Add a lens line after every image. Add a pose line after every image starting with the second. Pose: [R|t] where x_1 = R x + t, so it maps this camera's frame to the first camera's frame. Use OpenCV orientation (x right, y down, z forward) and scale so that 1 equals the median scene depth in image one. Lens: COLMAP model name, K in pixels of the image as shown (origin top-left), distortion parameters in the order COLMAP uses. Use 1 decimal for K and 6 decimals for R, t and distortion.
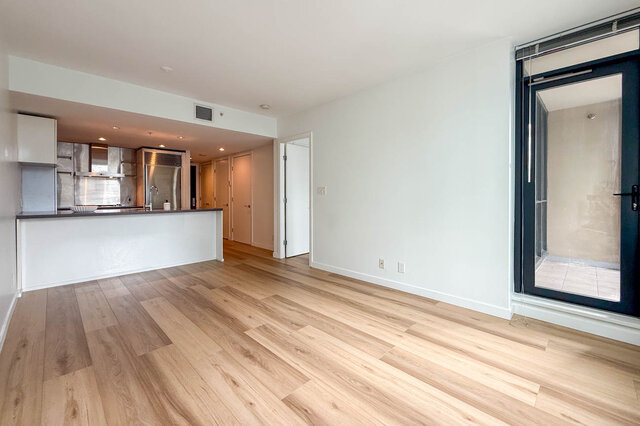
lens RADIAL K [[263.2, 0, 318.0], [0, 263.2, 192.9], [0, 0, 1]] dist [0.000687, -0.000046]
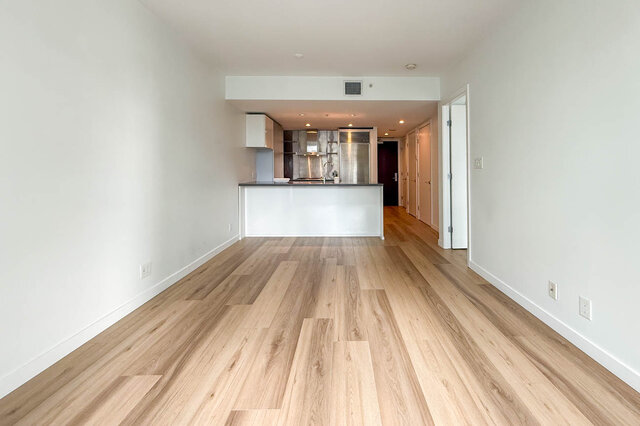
lens RADIAL K [[276.2, 0, 351.2], [0, 276.2, 168.3], [0, 0, 1]] dist [0.002077, 0.000093]
pose [[0.733185, -0.004161, -0.680017, 0.395992], [0.005798, 0.999983, 0.000133, 0.002662], [0.680005, -0.004040, 0.733197, 0.319303]]
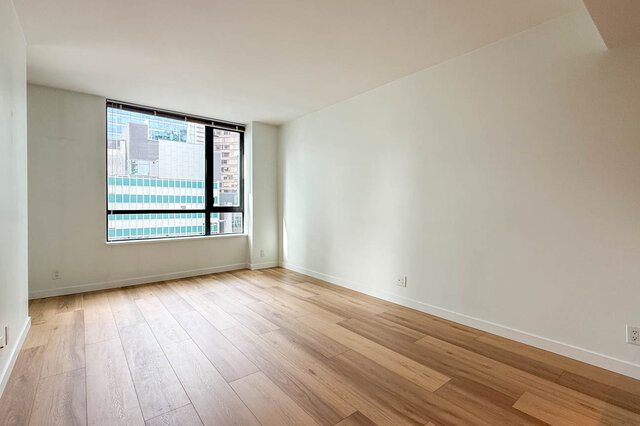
lens RADIAL K [[291.8, 0, 316.6], [0, 291.8, 208.5], [0, 0, 1]] dist [0.000217, -0.000071]
pose [[-0.993039, 0.001590, 0.117773, -0.456775], [0.000896, 0.999982, -0.005939, 0.025909], [-0.117780, -0.005792, -0.993023, 1.742944]]
